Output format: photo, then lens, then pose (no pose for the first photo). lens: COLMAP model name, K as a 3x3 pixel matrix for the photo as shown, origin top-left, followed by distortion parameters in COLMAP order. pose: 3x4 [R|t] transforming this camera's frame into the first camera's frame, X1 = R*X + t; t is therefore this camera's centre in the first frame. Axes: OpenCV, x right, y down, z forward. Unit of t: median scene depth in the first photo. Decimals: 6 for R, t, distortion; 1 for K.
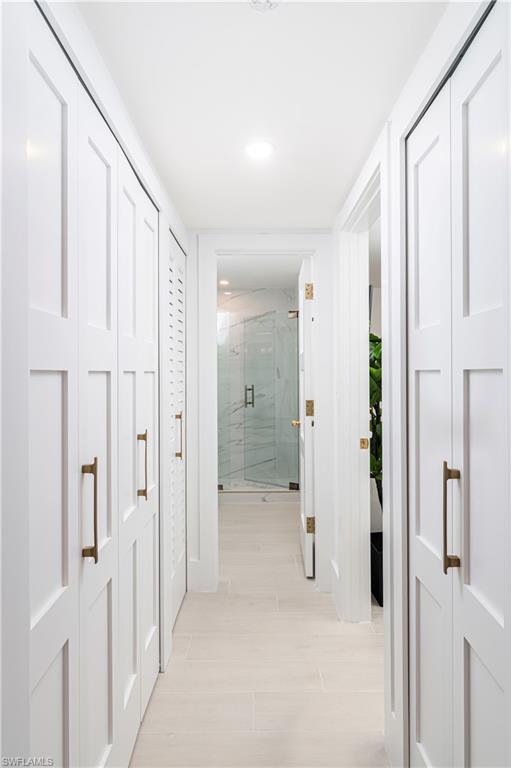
lens RADIAL K [[416.7, 0, 255.2], [0, 416.7, 381.2], [0, 0, 1]] dist [-0.000173, -0.000002]
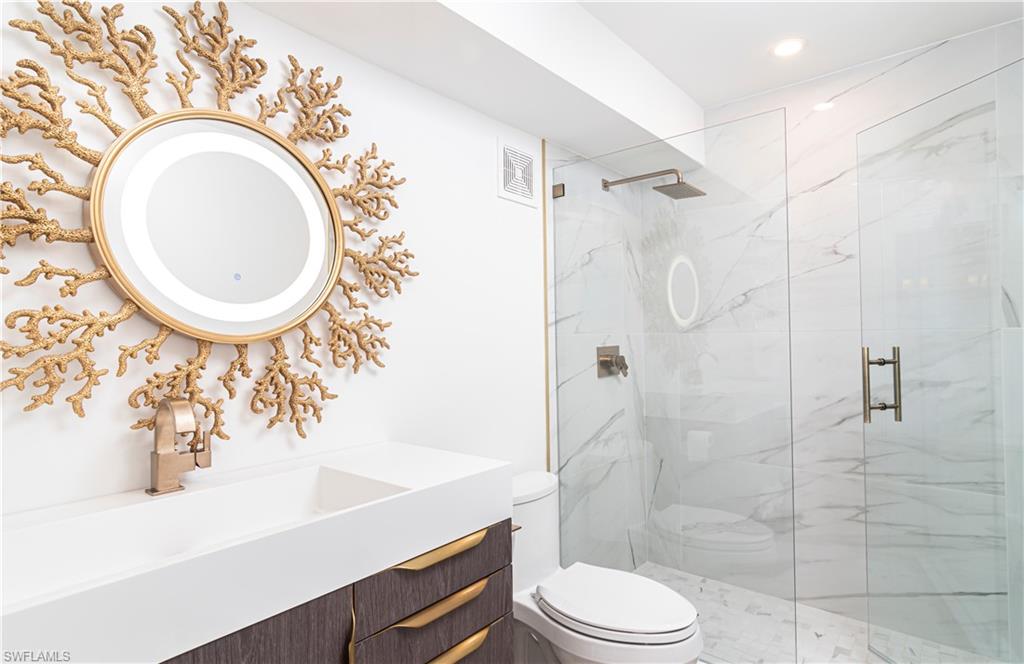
lens RADIAL K [[538.9, 0, 514.3], [0, 538.9, 332.0], [0, 0, 1]] dist [-0.000991, 0.000331]
pose [[0.763565, -0.015003, -0.645557, 0.033658], [0.008966, 0.999880, -0.012633, 0.000039], [0.645669, 0.003858, 0.763608, 0.481682]]
